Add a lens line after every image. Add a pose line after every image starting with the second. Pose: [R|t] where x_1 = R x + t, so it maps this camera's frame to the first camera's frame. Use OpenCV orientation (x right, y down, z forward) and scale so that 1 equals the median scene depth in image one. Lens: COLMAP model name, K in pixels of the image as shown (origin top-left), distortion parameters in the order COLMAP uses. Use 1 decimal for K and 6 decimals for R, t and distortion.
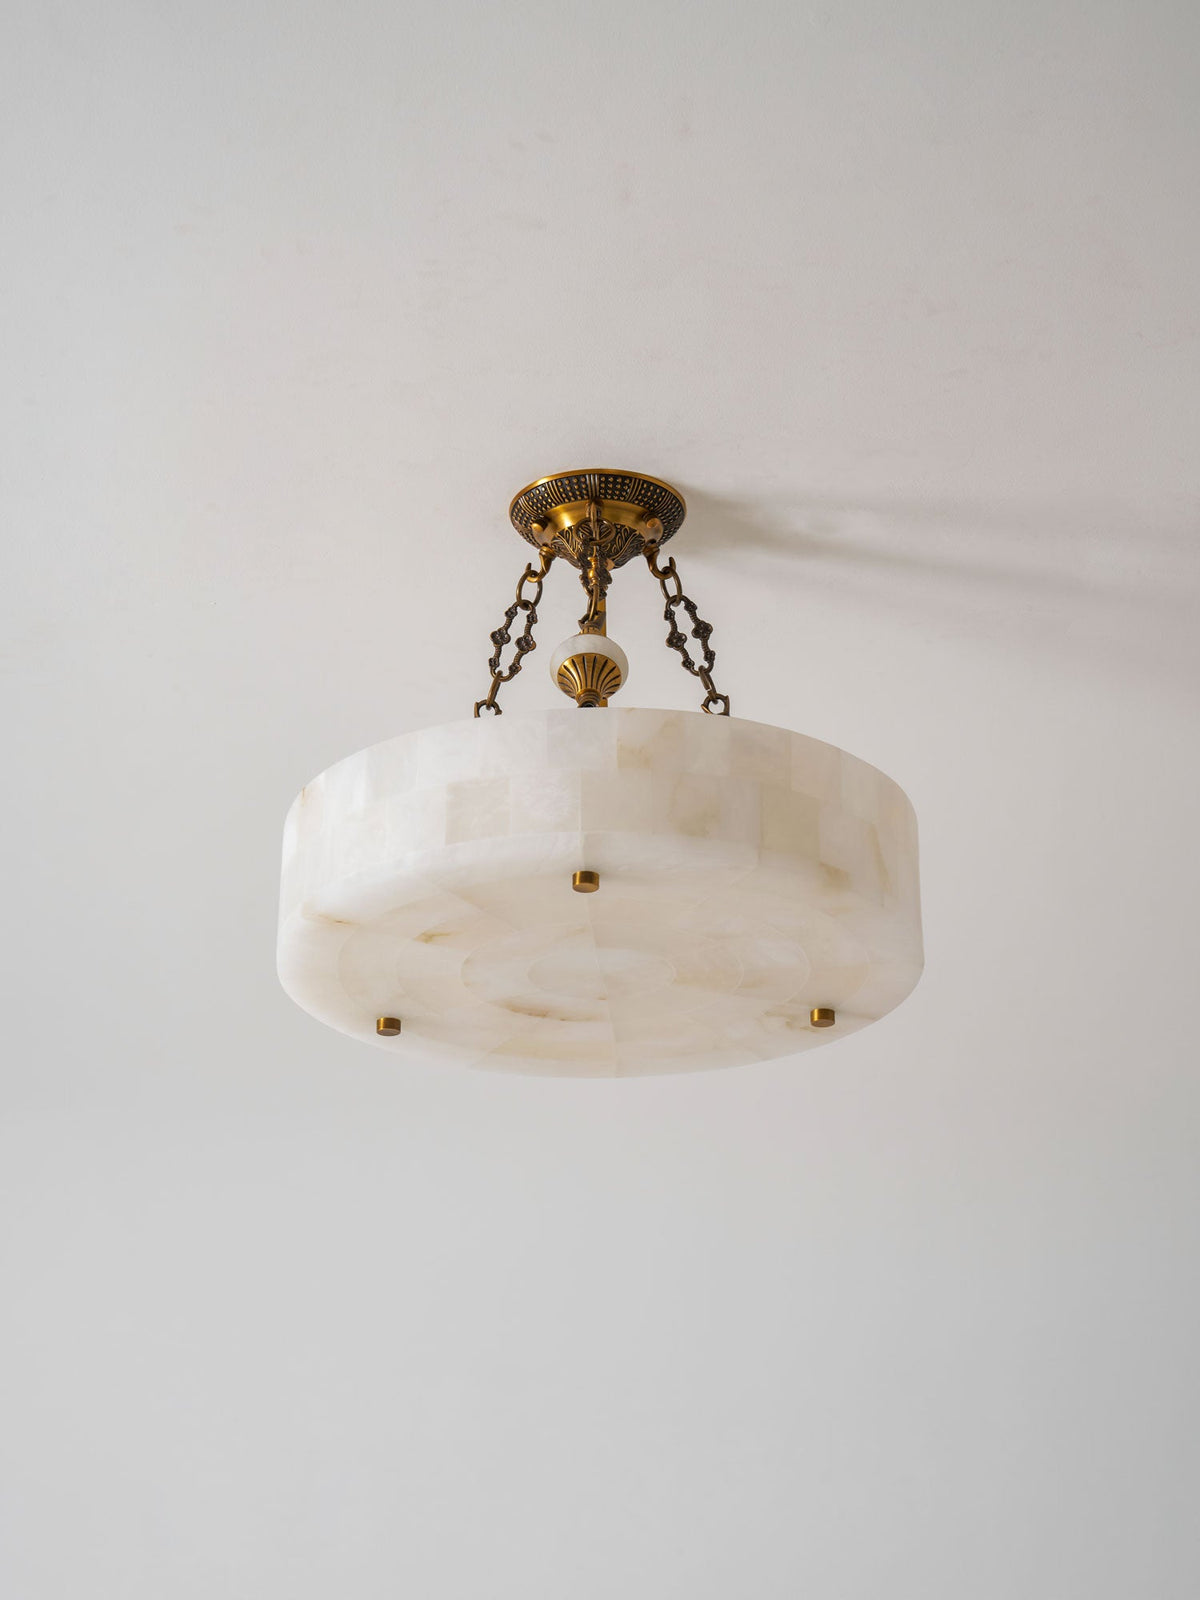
lens RADIAL K [[3209.6, 0, 600.0], [0, 3209.6, 800.0], [0, 0, 1]] dist [-0.028579, -0.088661]
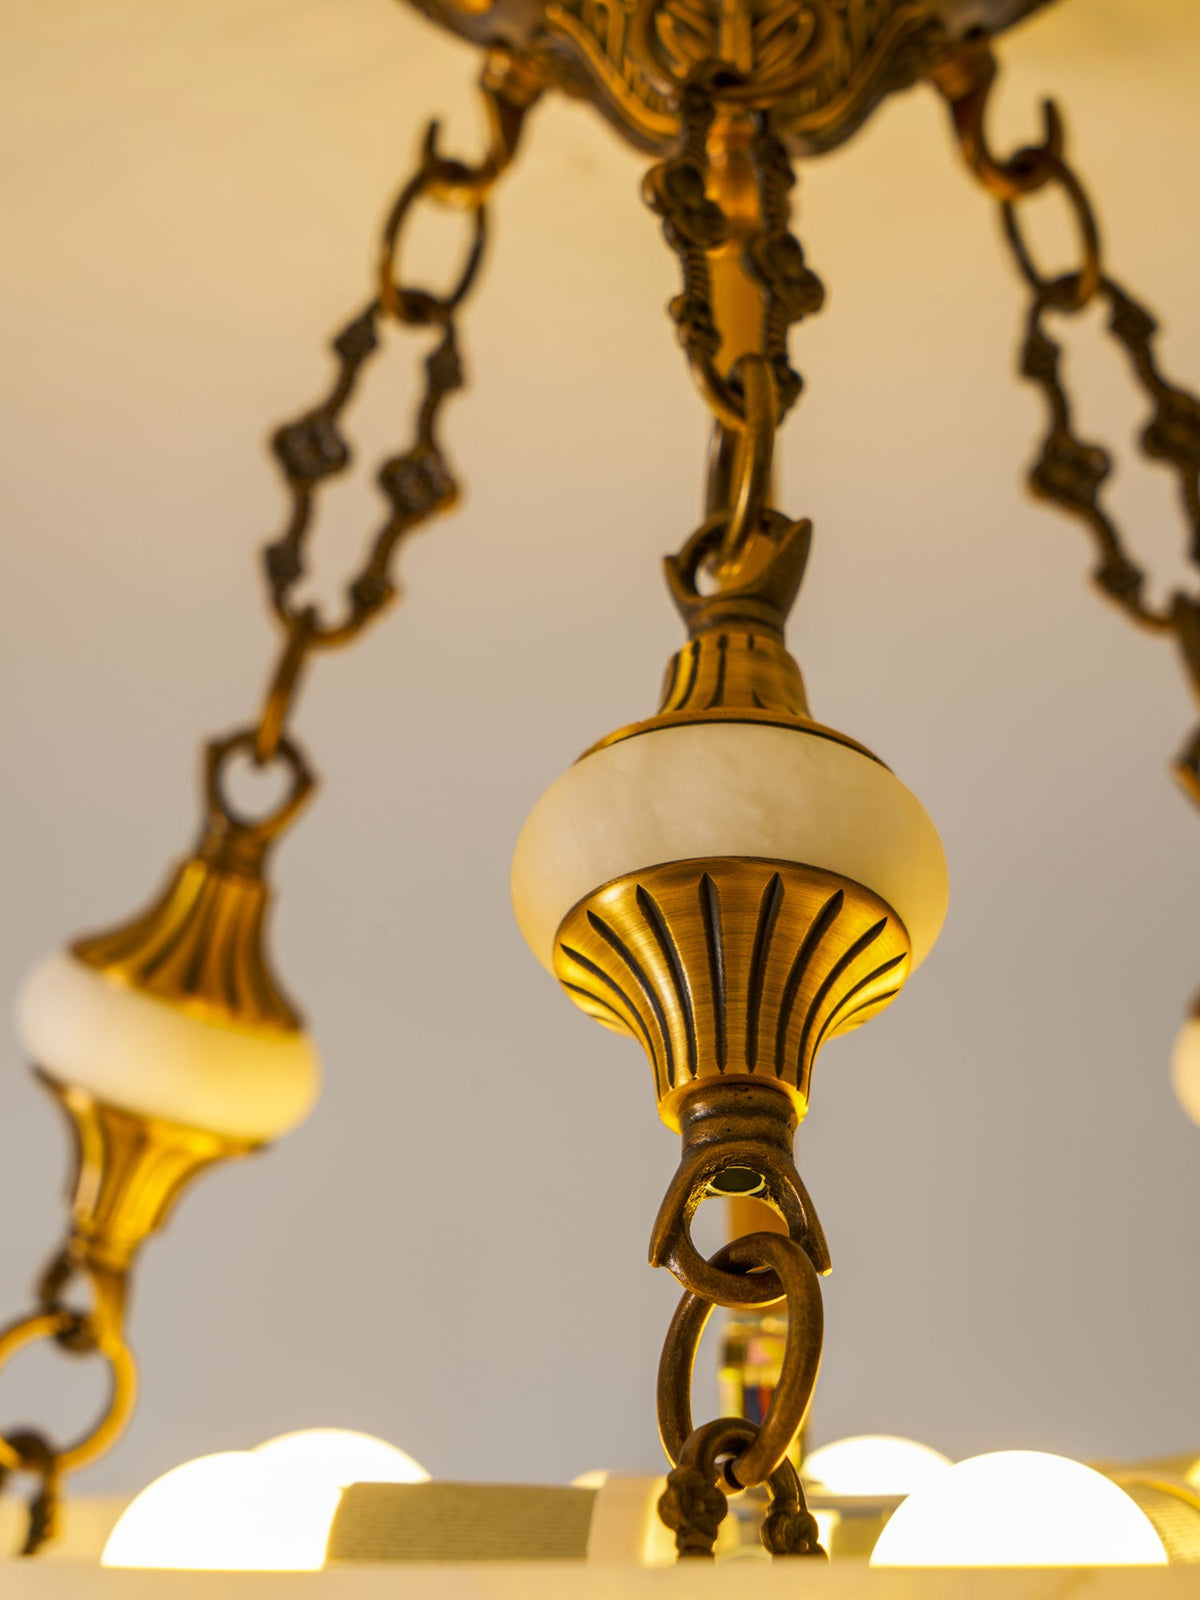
lens RADIAL K [[3518.6, 0, 600.4], [0, 3518.6, 882.9], [0, 0, 1]] dist [-0.076685, -0.089157]
pose [[0.999997, 0.002574, -0.000384, -0.009875], [-0.002396, 0.968312, 0.249734, -0.084737], [0.001015, -0.249732, 0.968314, 0.751982]]
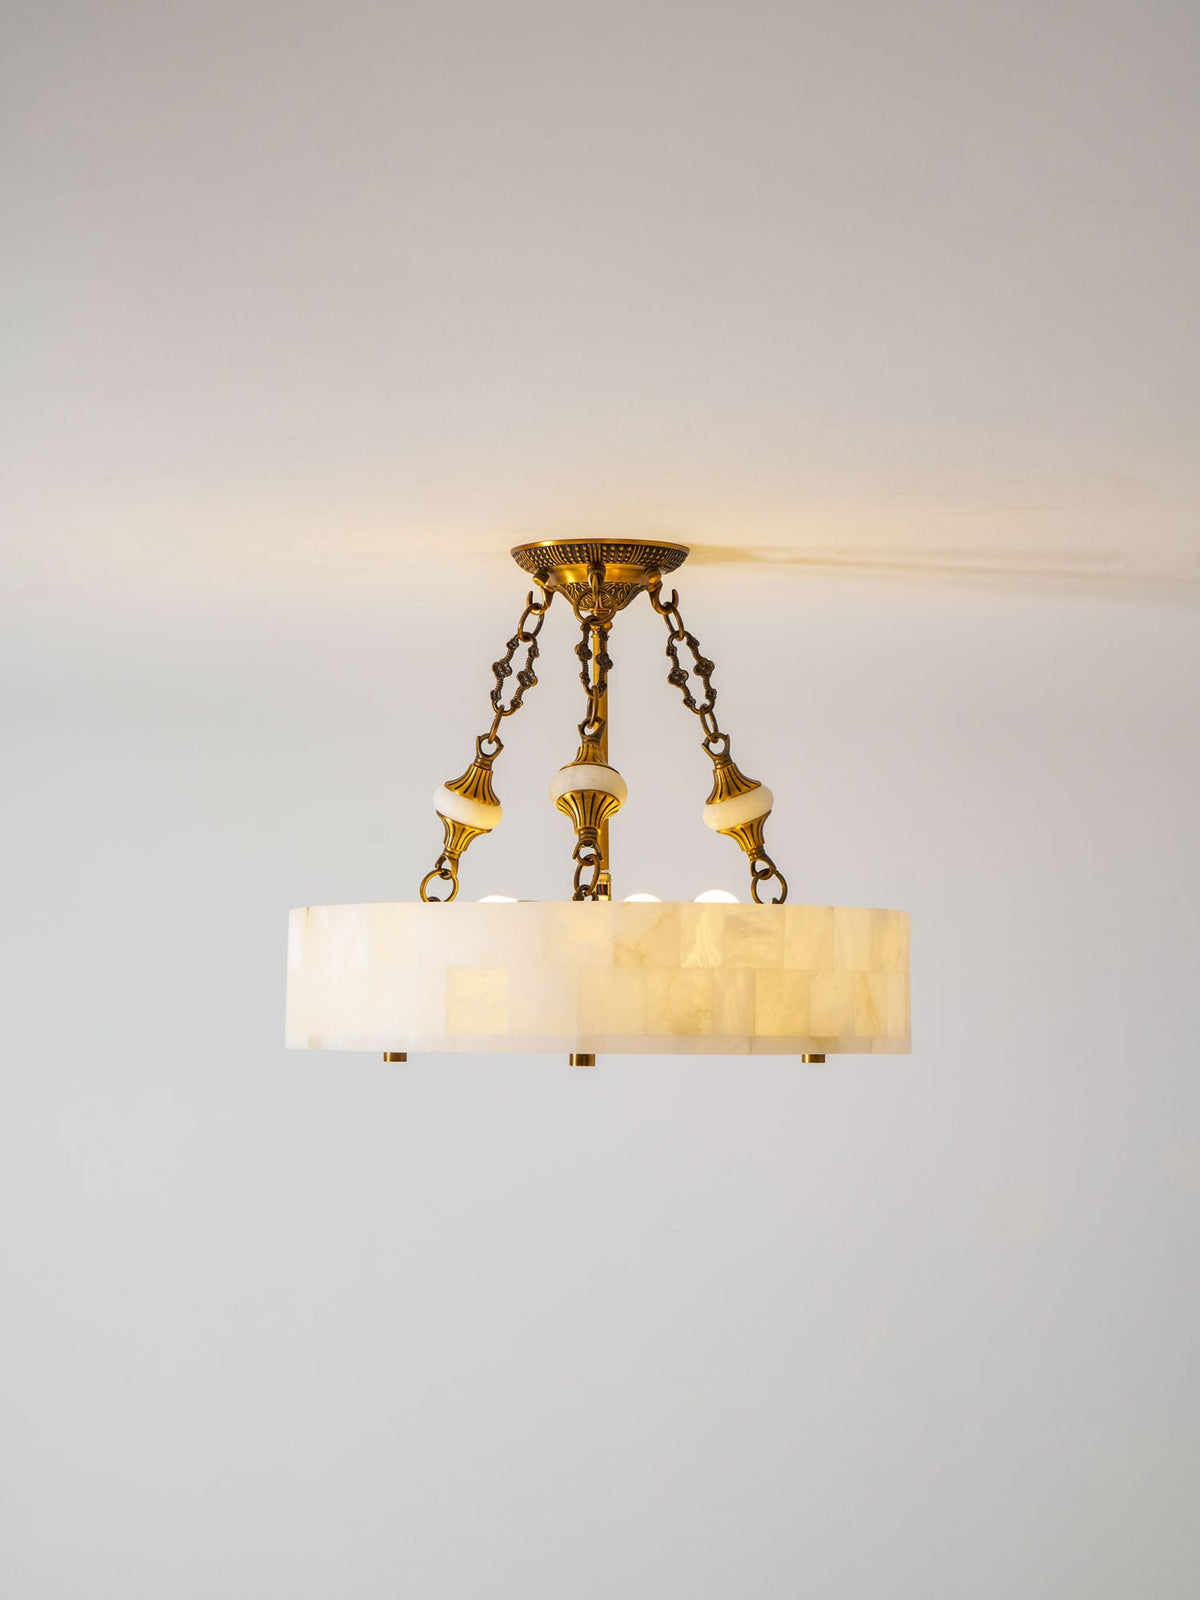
lens RADIAL K [[3168.0, 0, 604.9], [0, 3168.0, 754.6], [0, 0, 1]] dist [0.022008, 0.103952]
pose [[0.999948, 0.008493, -0.005589, 0.006776], [-0.006232, 0.946340, 0.323113, -0.347543], [0.008034, -0.323062, 0.946344, 0.059028]]
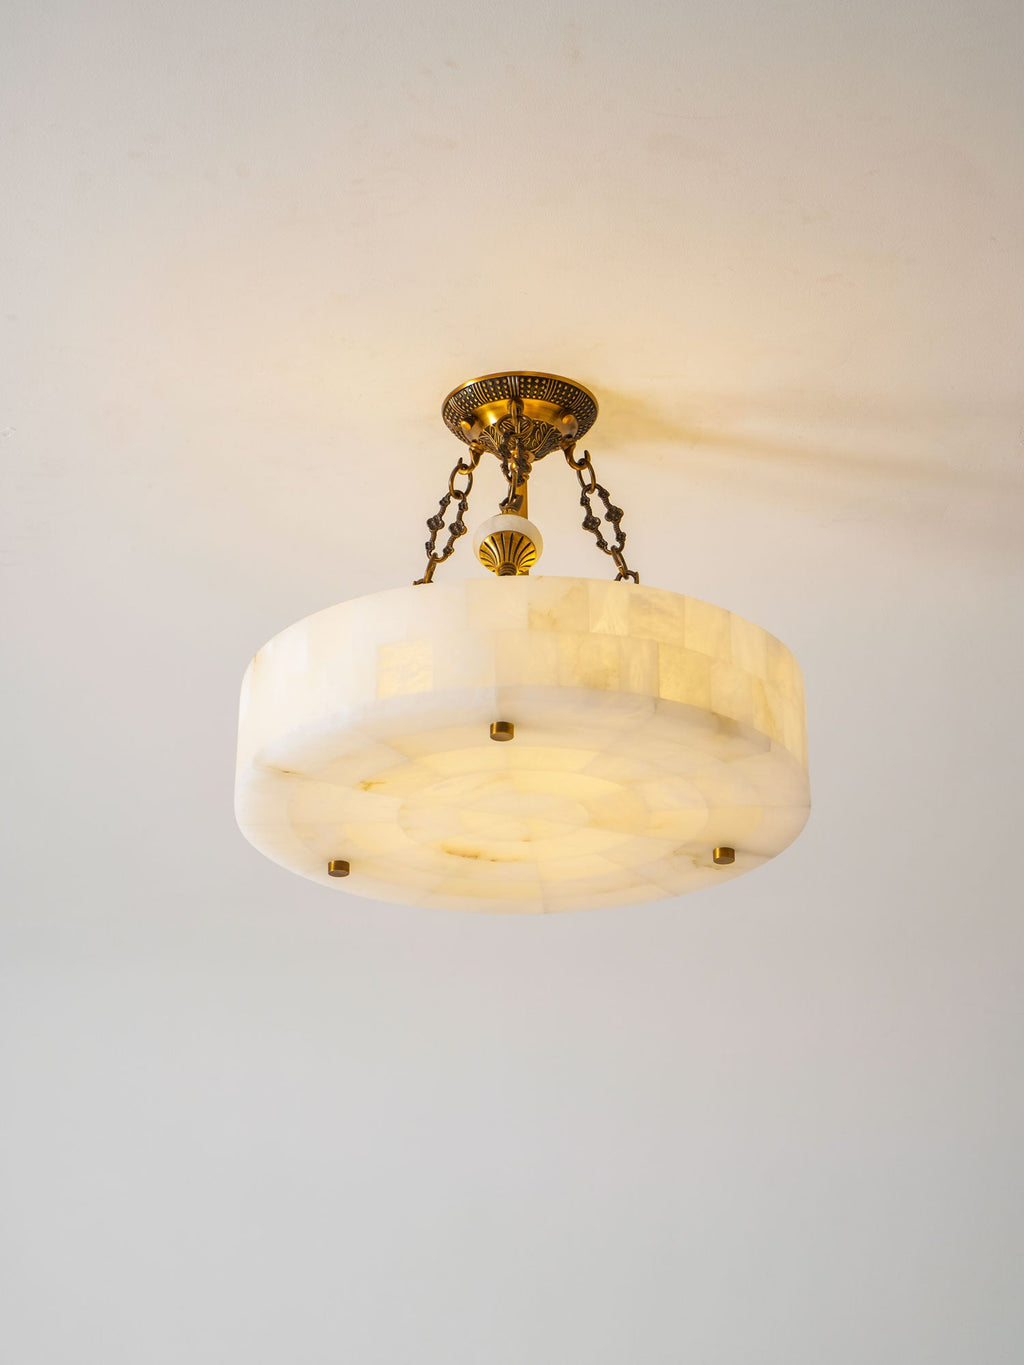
lens RADIAL K [[2738.2, 0, 512.0], [0, 2738.2, 682.5], [0, 0, 1]] dist [-0.028579, -0.088661]
pose [[0.999377, -0.013326, -0.032677, 0.026825], [0.012896, 0.999828, -0.013323, 0.018602], [0.032849, 0.012893, 0.999377, 0.039142]]
